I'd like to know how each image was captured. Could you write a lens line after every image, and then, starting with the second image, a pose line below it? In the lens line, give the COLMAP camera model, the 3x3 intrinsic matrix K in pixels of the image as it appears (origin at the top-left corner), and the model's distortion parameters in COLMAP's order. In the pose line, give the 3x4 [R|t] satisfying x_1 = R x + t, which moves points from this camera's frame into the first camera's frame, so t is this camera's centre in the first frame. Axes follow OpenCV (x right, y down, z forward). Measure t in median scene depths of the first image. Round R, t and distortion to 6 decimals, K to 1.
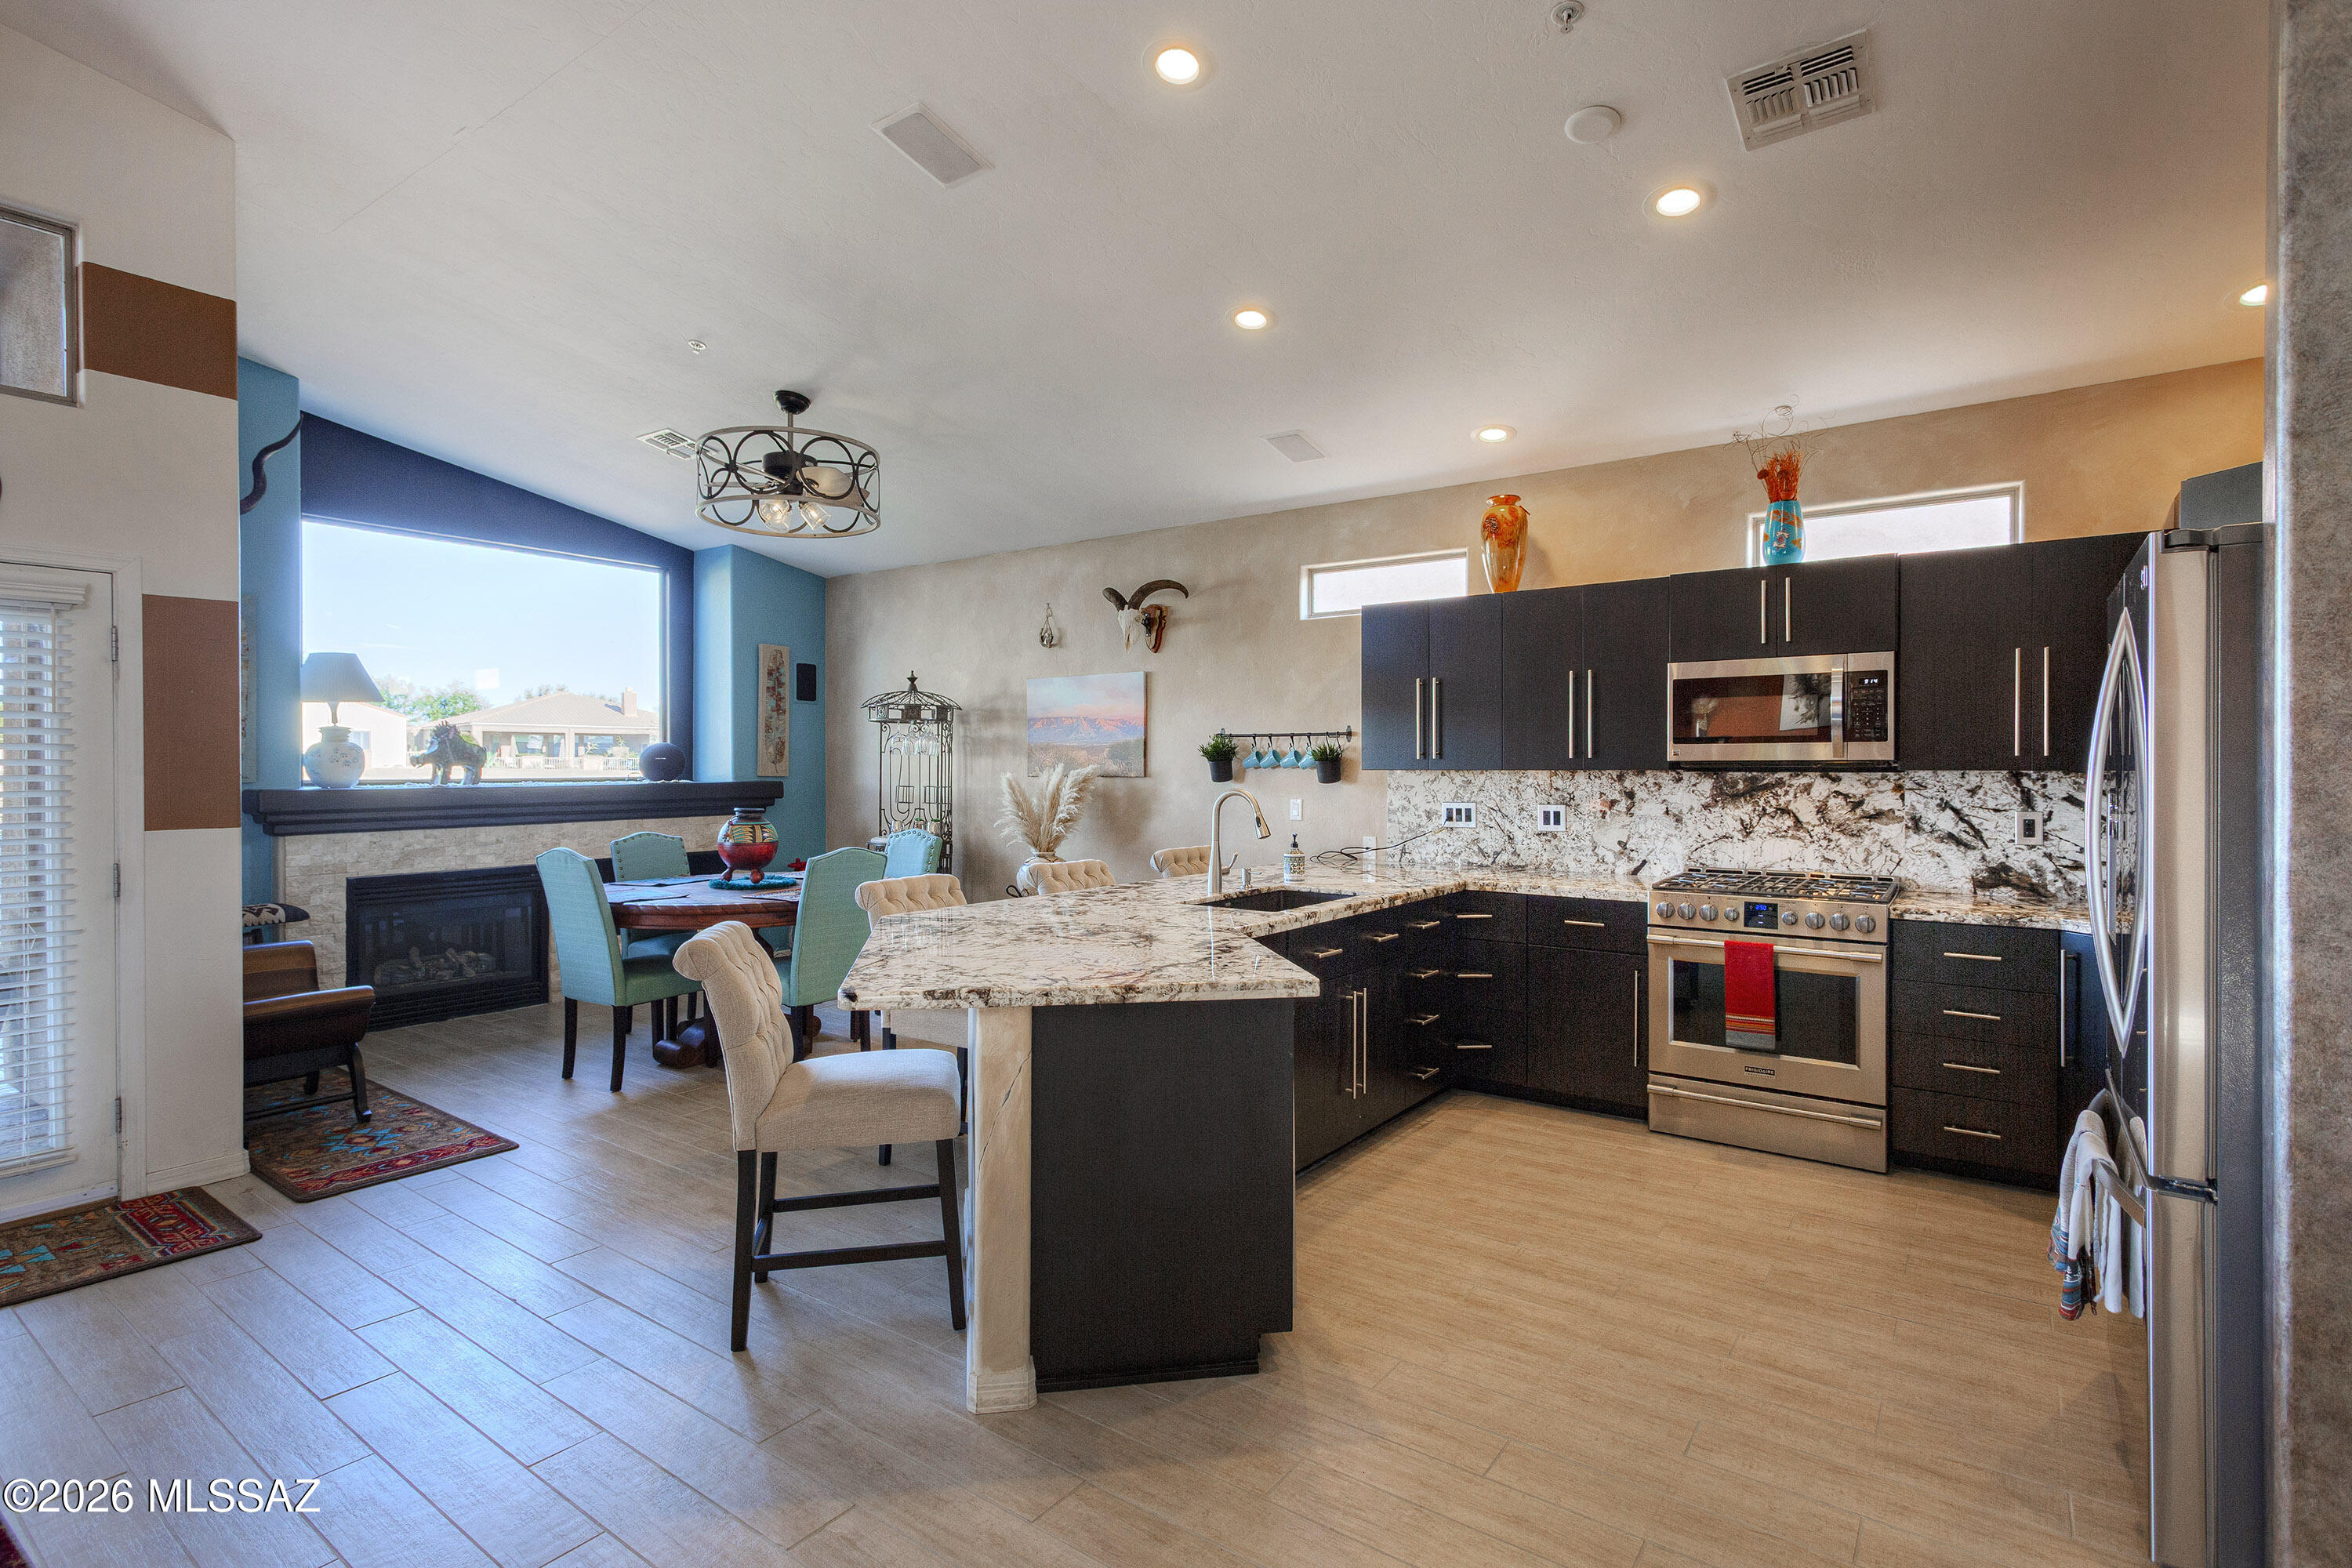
lens RADIAL K [[1107.7, 0, 1175.9], [0, 1107.7, 769.0], [0, 0, 1]] dist [0.004501, 0.001152]
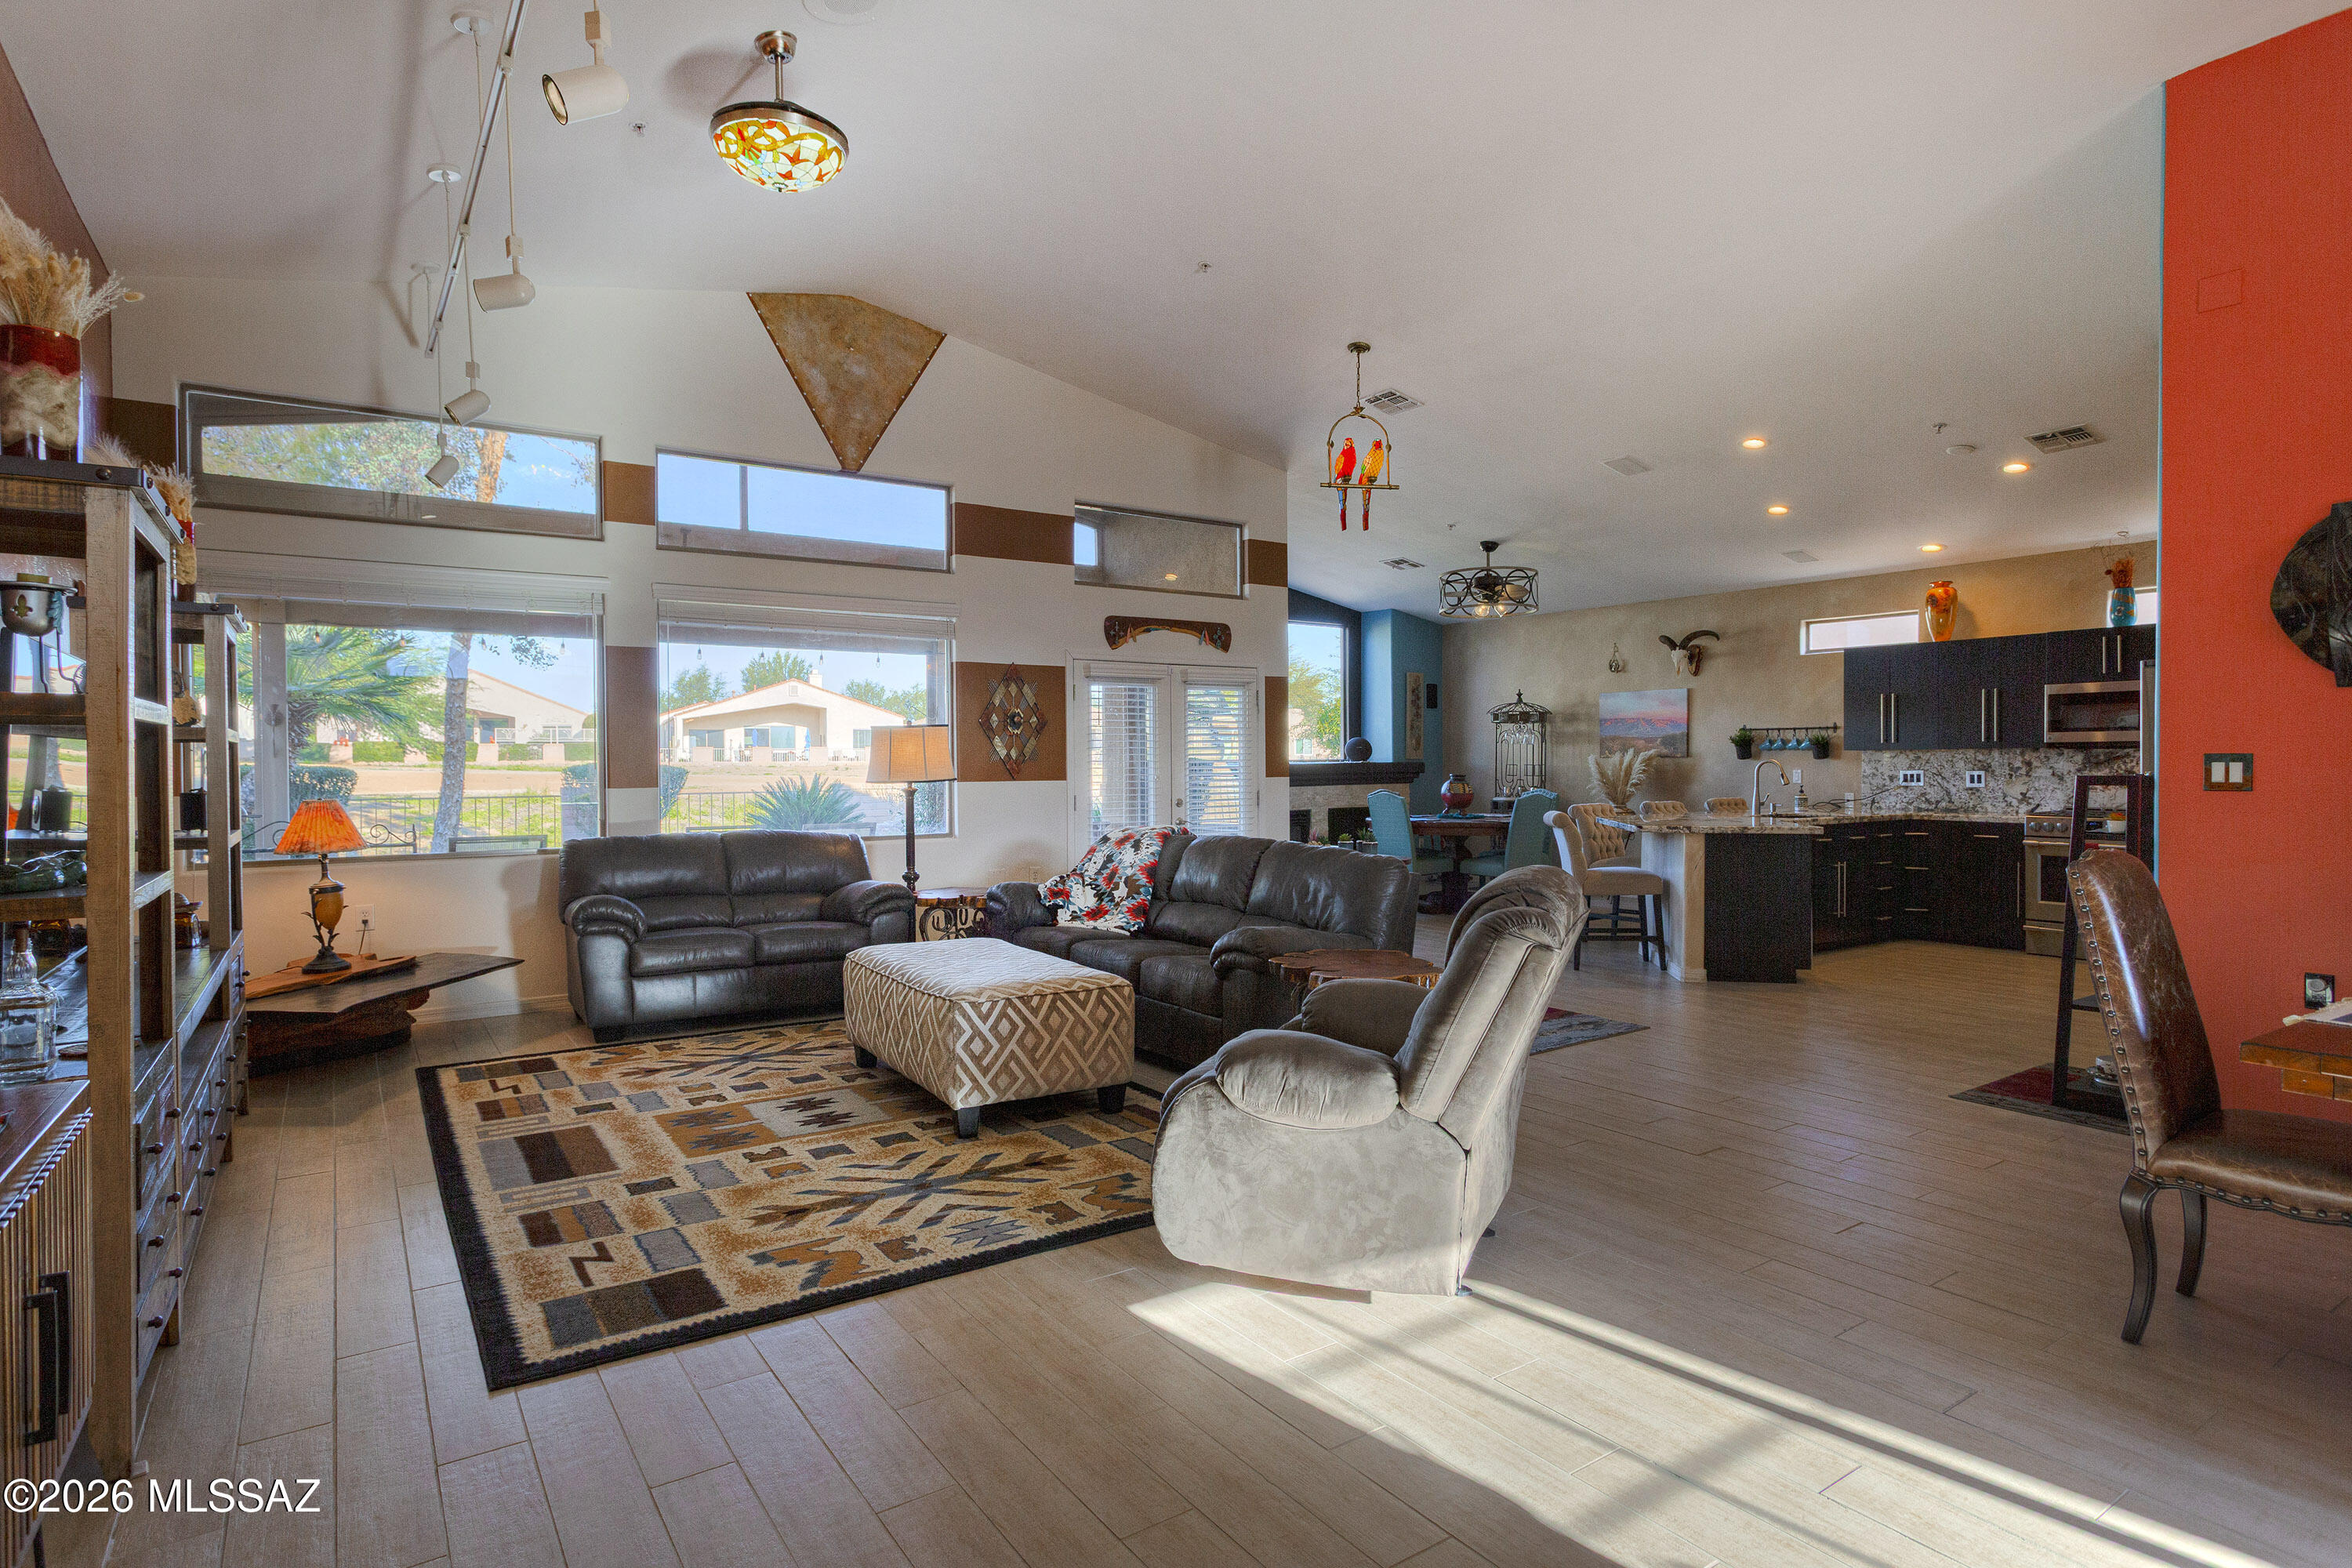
lens RADIAL K [[1250.8, 0, 1183.8], [0, 1250.8, 776.1], [0, 0, 1]] dist [-0.005875, 0.006096]
pose [[0.948050, -0.000026, -0.318120, -0.185514], [0.002821, 0.999961, 0.008323, 0.023311], [0.318107, -0.008788, 0.948014, -1.156480]]
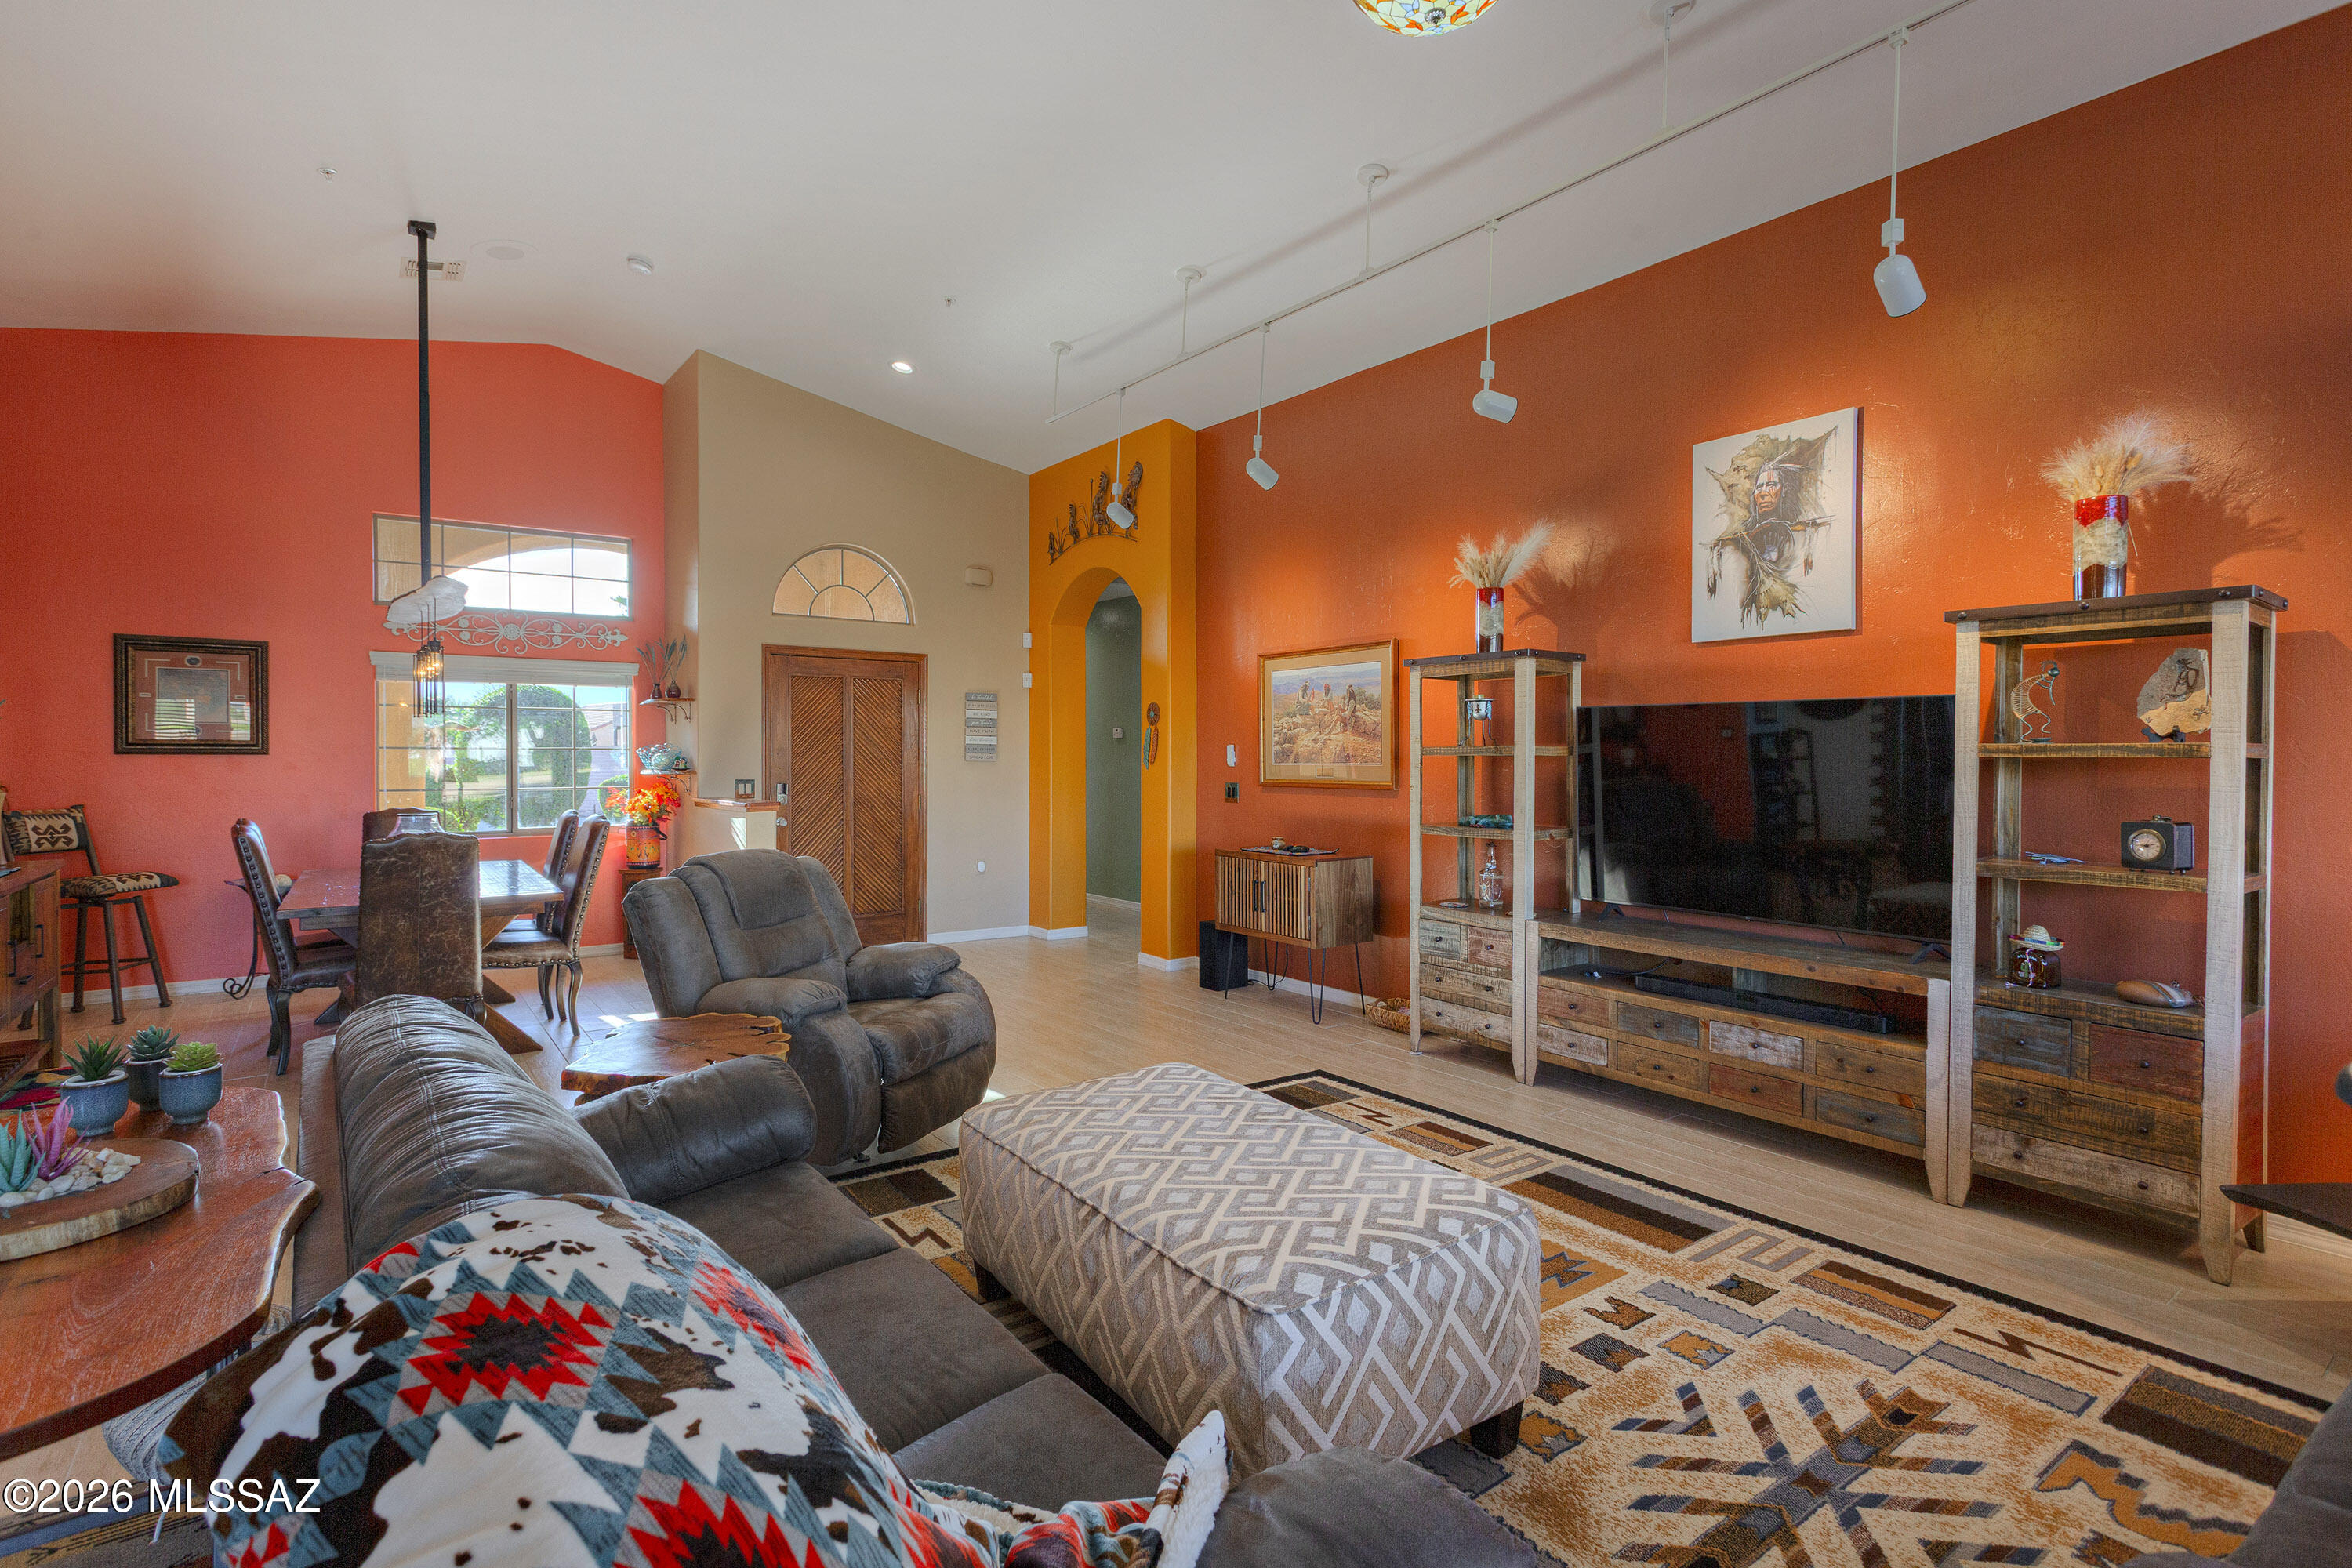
lens RADIAL K [[1107.7, 0, 1180.7], [0, 1107.7, 782.0], [0, 0, 1]] dist [0.004501, 0.001152]
pose [[-0.958648, -0.008678, 0.284461, -0.818592], [-0.002085, 0.999722, 0.023472, 0.002440], [-0.284586, 0.021909, -0.958400, 0.294817]]
